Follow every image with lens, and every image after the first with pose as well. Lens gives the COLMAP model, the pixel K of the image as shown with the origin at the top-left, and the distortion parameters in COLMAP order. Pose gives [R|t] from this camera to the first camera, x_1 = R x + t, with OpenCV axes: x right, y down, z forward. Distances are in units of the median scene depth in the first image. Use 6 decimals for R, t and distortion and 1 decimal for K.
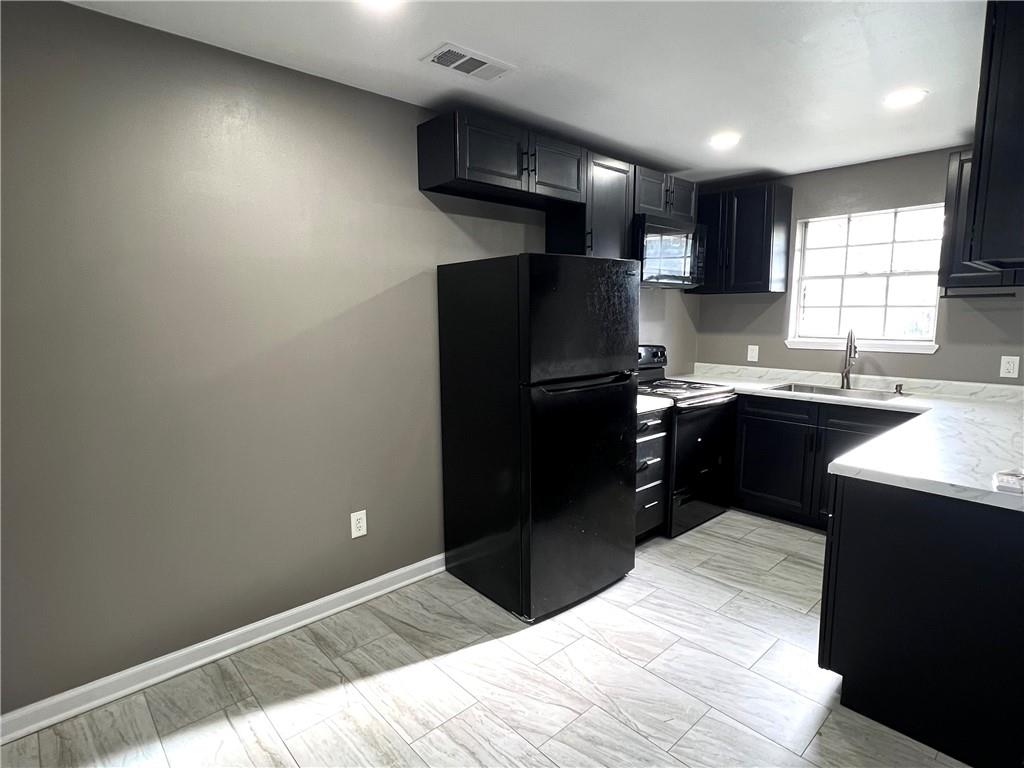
lens RADIAL K [[540.4, 0, 512.0], [0, 540.4, 384.0], [0, 0, 1]] dist [-0.001893, -0.000641]
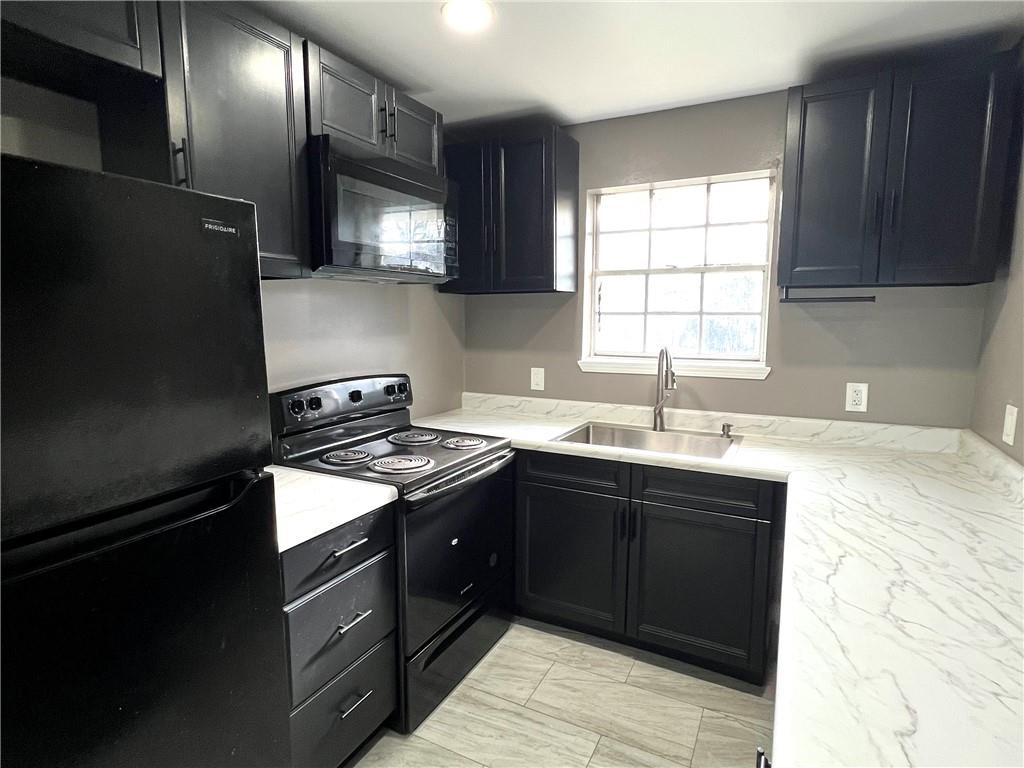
lens RADIAL K [[540.4, 0, 512.0], [0, 540.4, 384.0], [0, 0, 1]] dist [-0.001893, -0.000641]
pose [[0.938717, -0.041537, 0.342178, 0.200774], [0.043223, 0.999062, 0.002700, -0.061909], [-0.341969, 0.012256, 0.939631, 0.405249]]
